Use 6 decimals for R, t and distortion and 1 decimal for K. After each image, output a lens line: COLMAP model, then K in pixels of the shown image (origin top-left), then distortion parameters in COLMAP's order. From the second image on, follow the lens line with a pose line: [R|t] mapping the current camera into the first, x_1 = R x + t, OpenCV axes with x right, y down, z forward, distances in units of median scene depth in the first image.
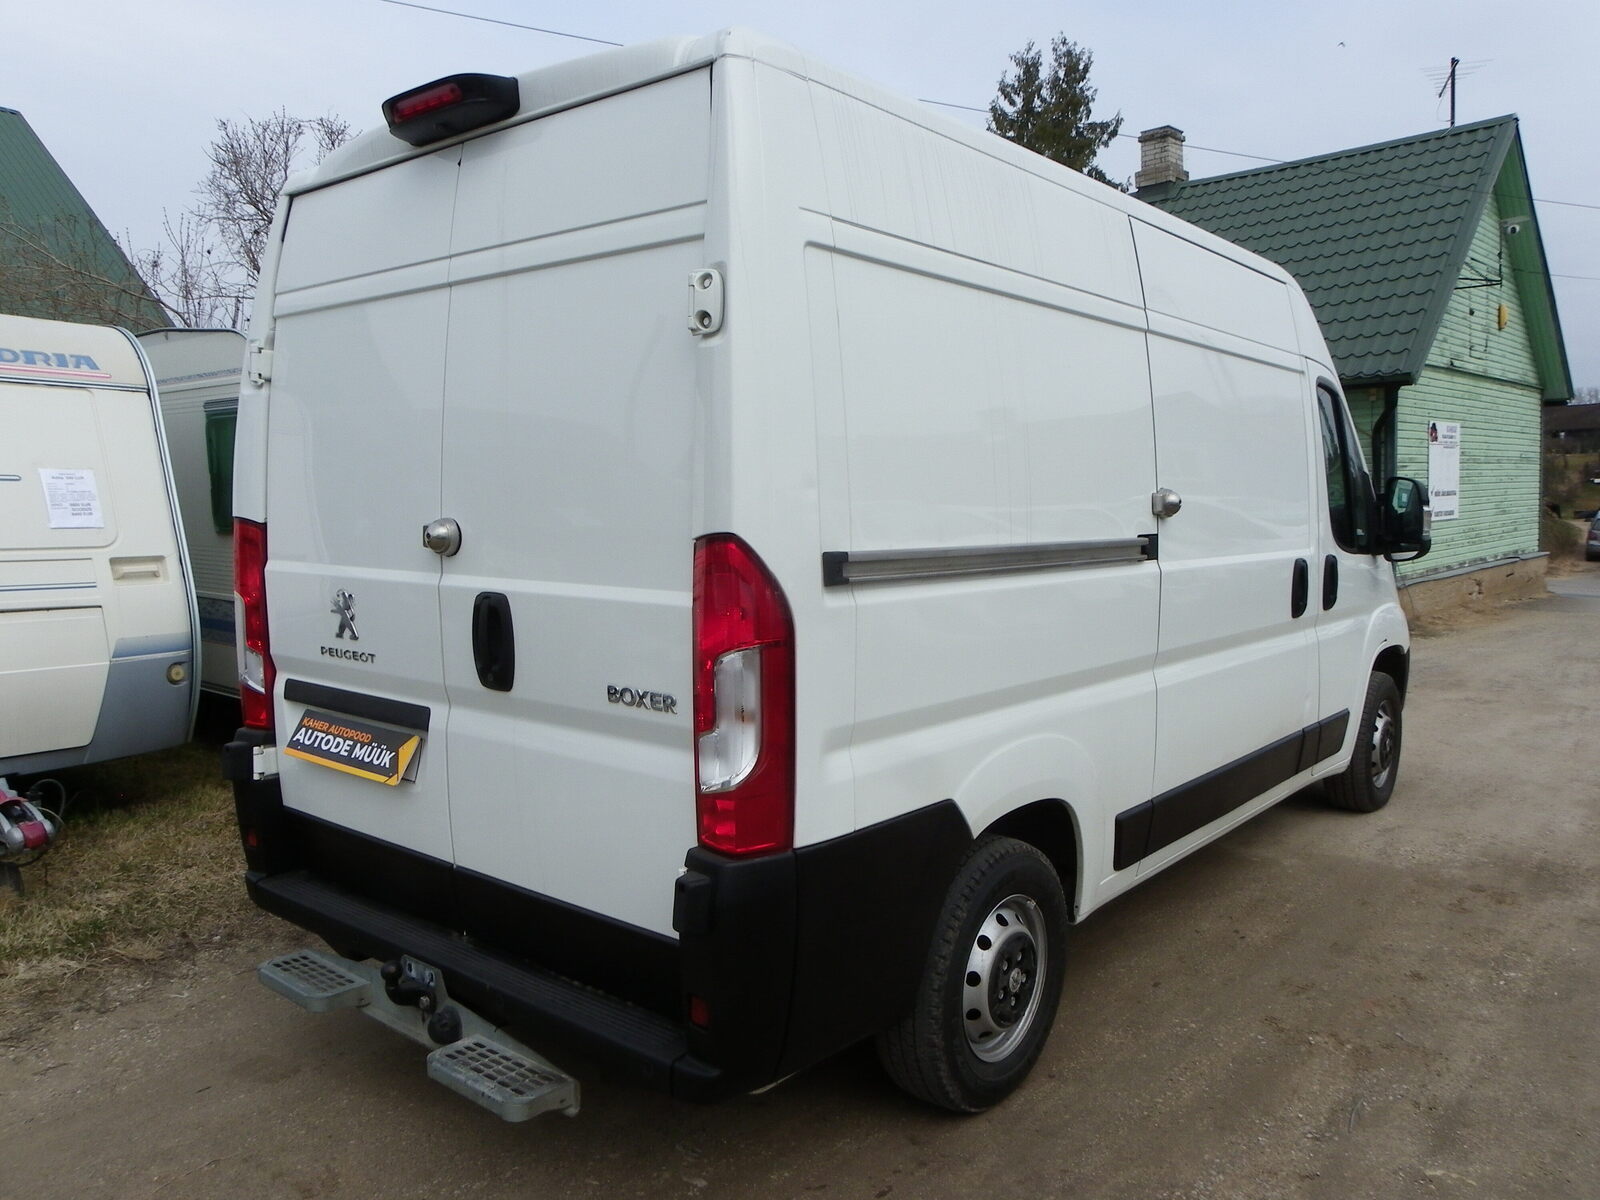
lens RADIAL K [[1205.3, 0, 809.3], [0, 1205.3, 595.8], [0, 0, 1]] dist [-0.025935, 0.011760]
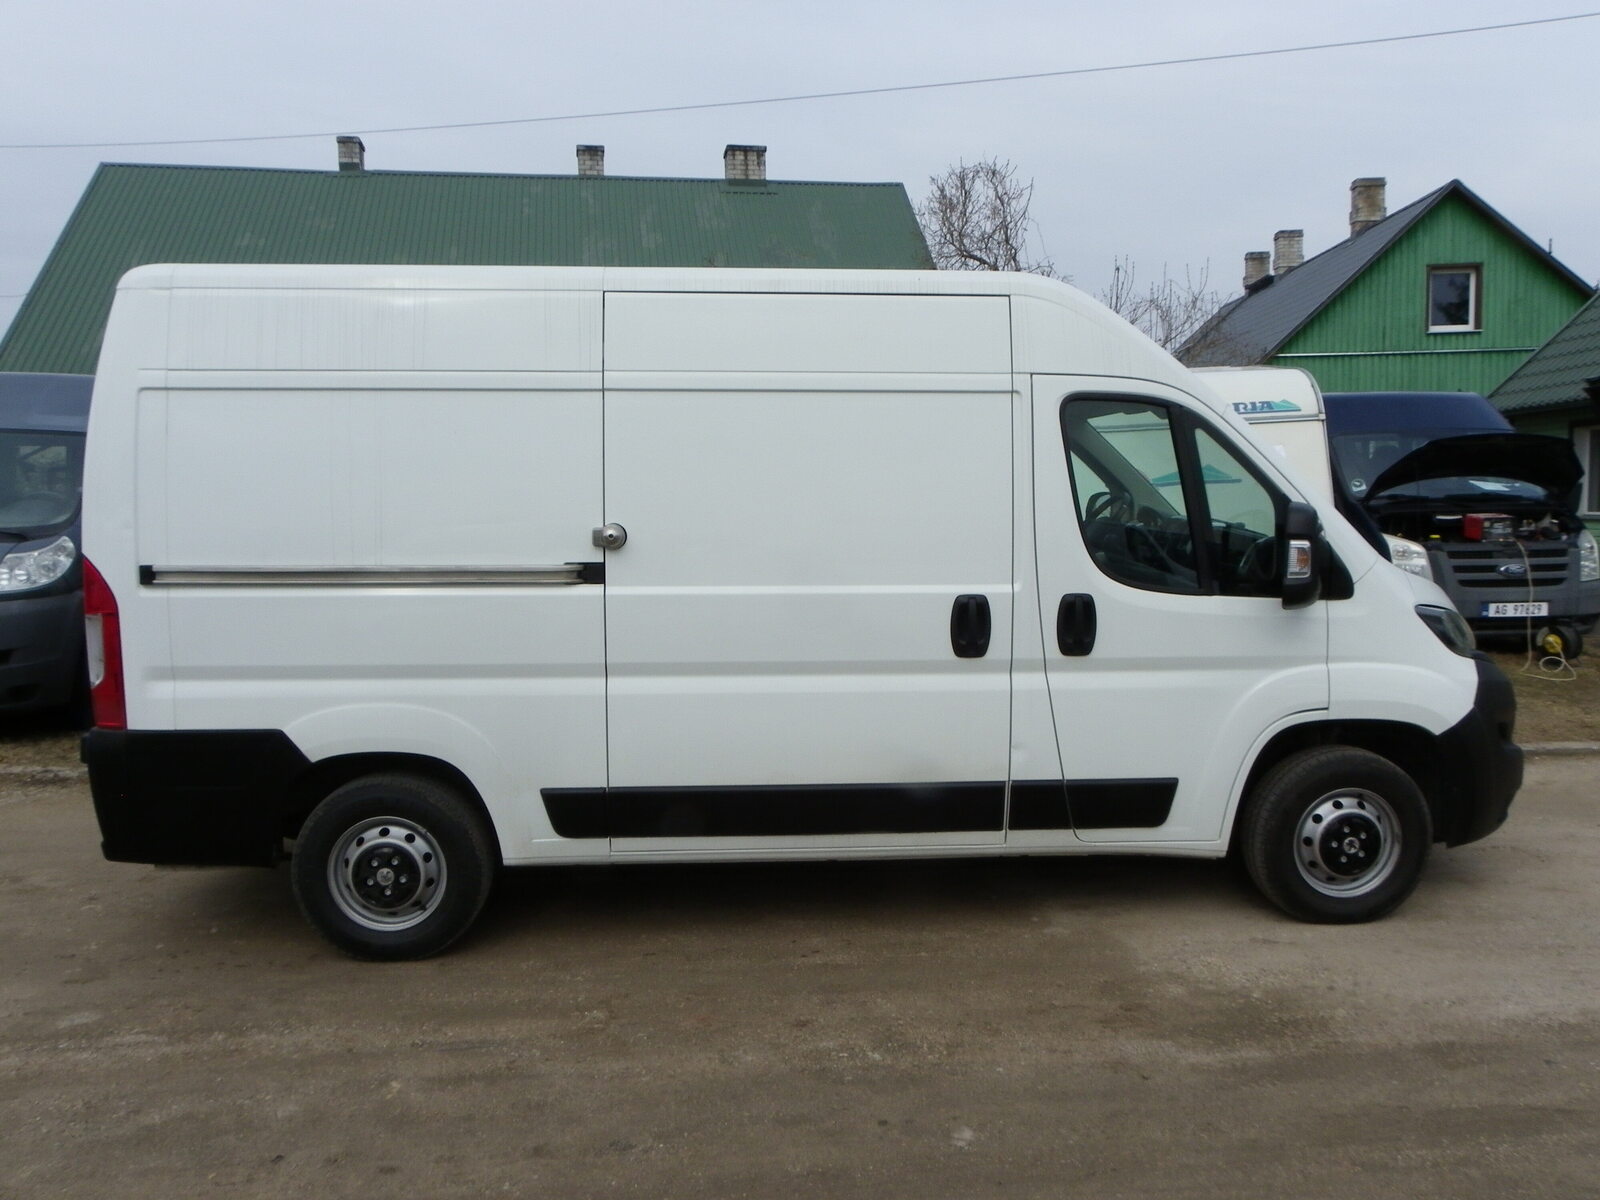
lens RADIAL K [[1205.3, 0, 809.3], [0, 1205.3, 595.8], [0, 0, 1]] dist [-0.025935, 0.011760]
pose [[0.682393, 0.071968, -0.727434, 1.455419], [-0.058619, 0.997324, 0.043680, -0.093163], [0.728631, 0.012835, 0.684786, 0.384991]]
